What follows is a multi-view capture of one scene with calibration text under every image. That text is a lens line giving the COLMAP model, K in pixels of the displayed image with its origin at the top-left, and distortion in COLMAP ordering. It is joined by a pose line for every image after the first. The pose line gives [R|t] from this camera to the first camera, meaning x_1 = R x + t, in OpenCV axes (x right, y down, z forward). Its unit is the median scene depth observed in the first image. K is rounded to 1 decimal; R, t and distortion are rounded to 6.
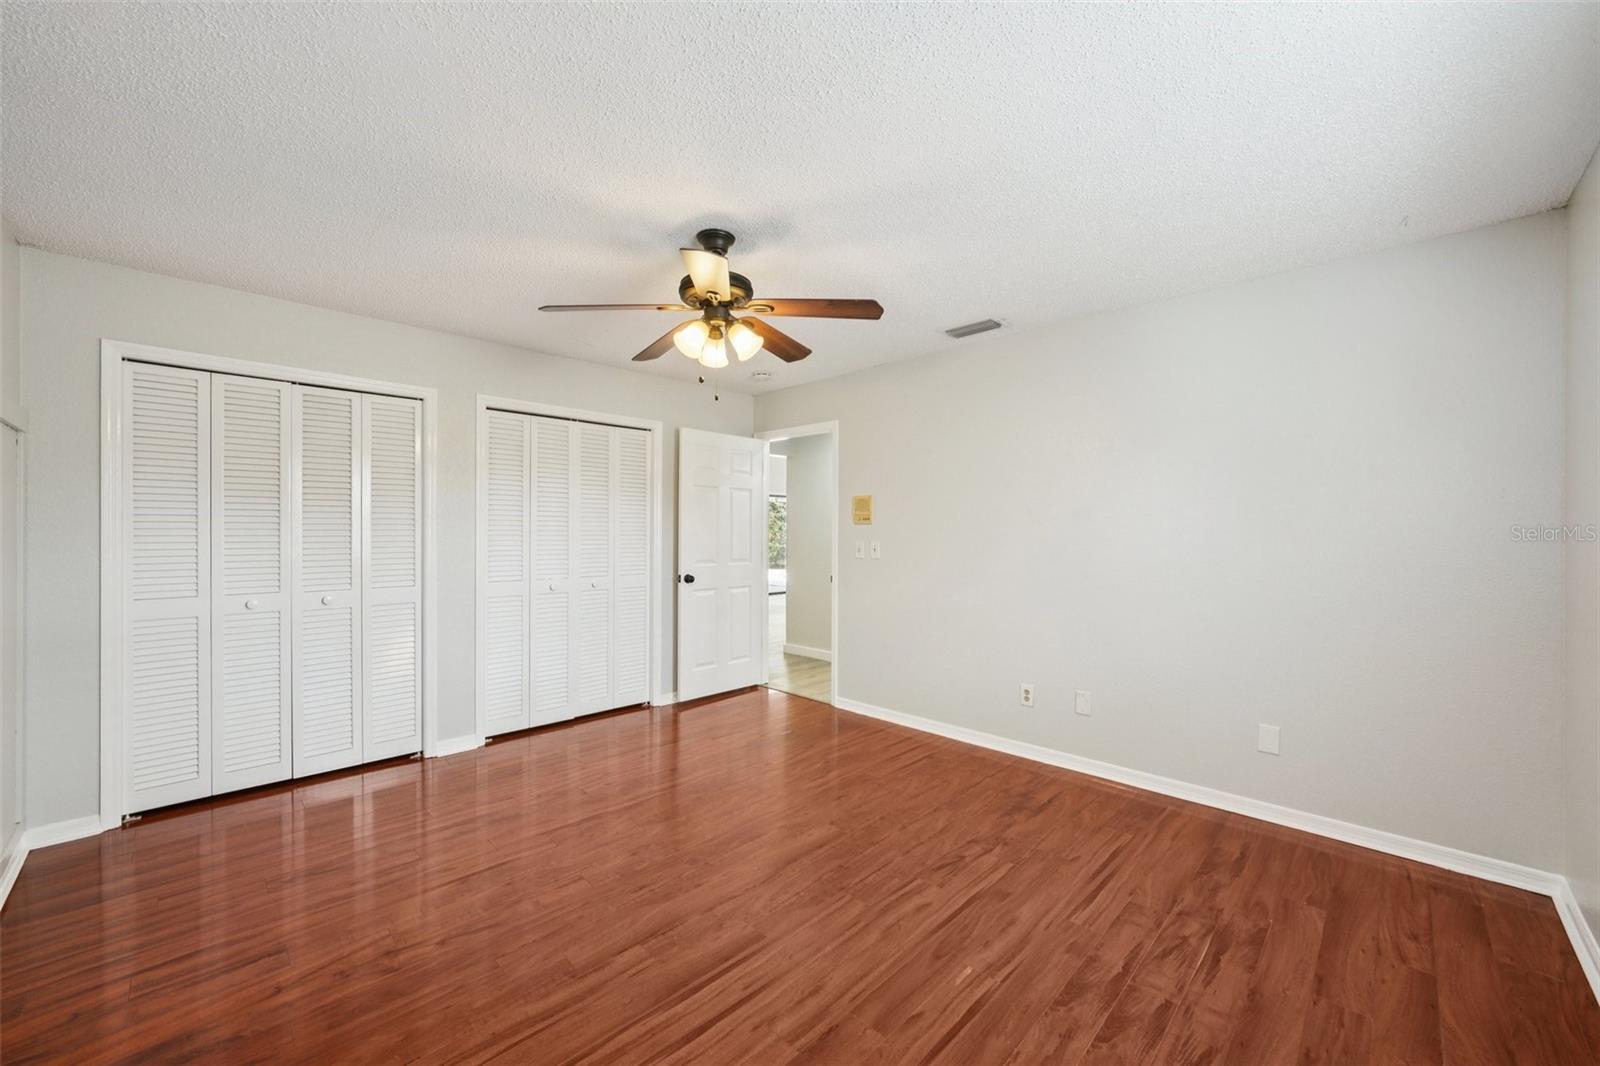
lens RADIAL K [[650.5, 0, 800.0], [0, 650.5, 533.0], [0, 0, 1]] dist [-0.000131, -0.000005]
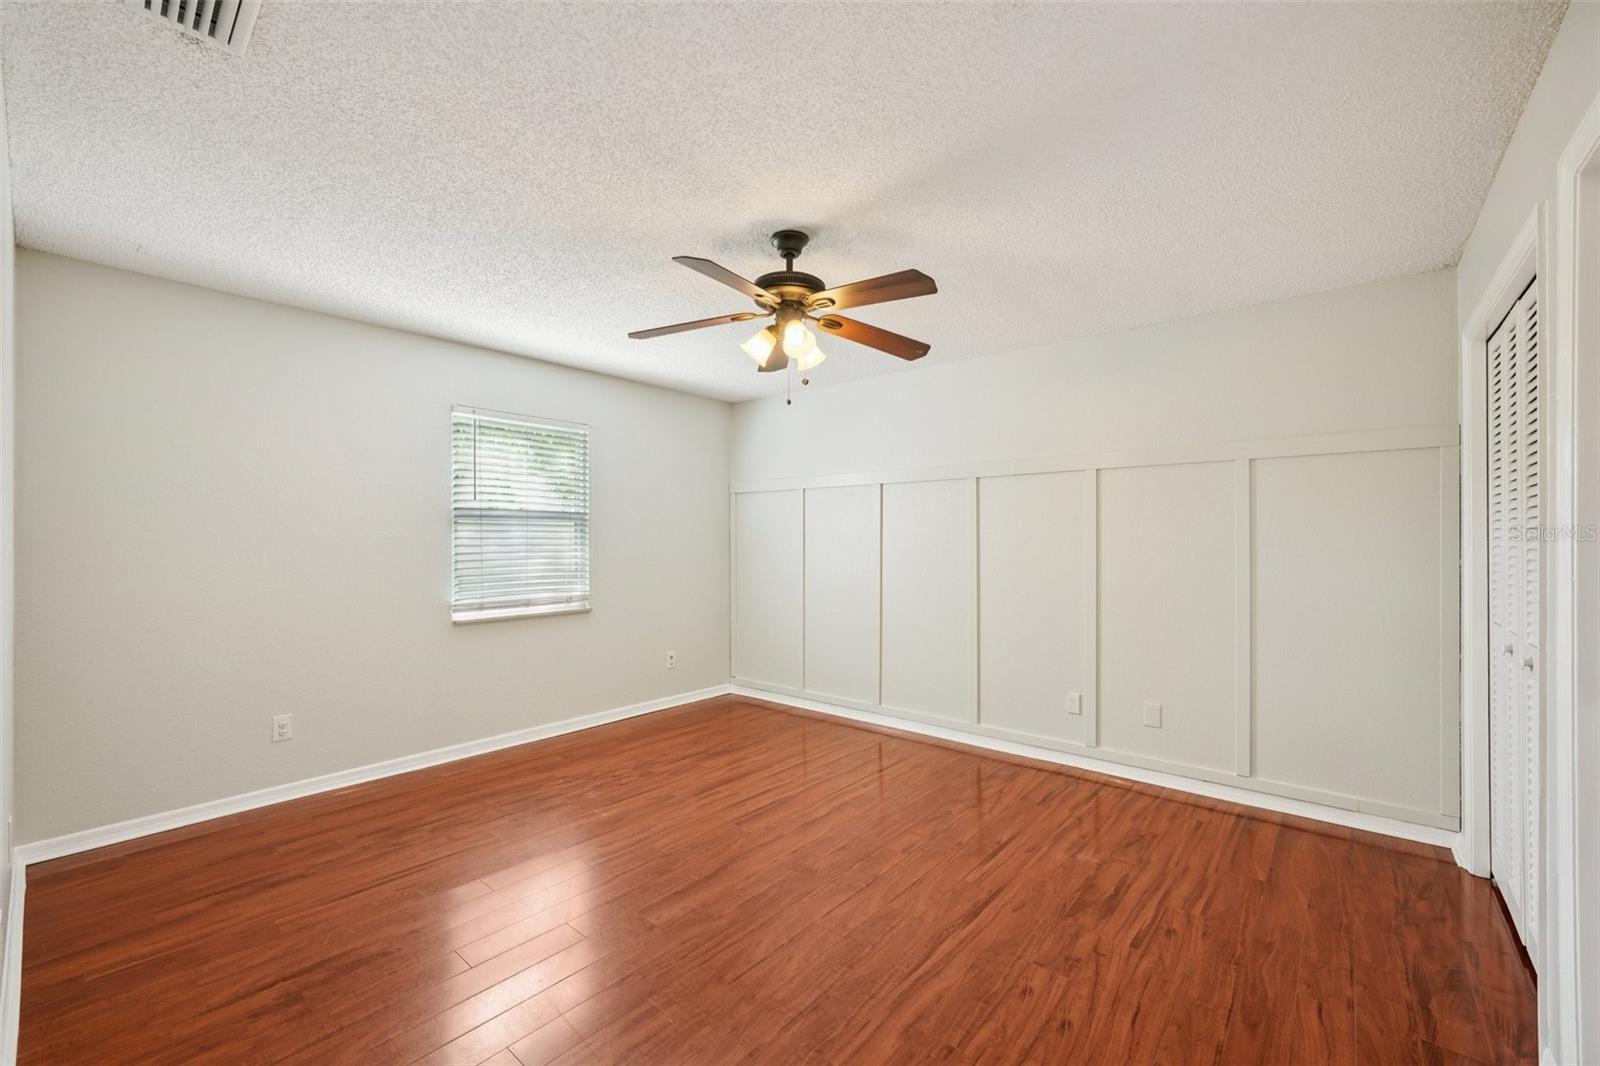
lens RADIAL K [[680.0, 0, 792.1], [0, 680.0, 538.3], [0, 0, 1]] dist [-0.004811, 0.000031]
pose [[-0.998262, -0.003404, -0.058827, -0.083274], [-0.003485, 0.999993, 0.001279, -0.005802], [0.058822, 0.001482, -0.998267, 2.273636]]
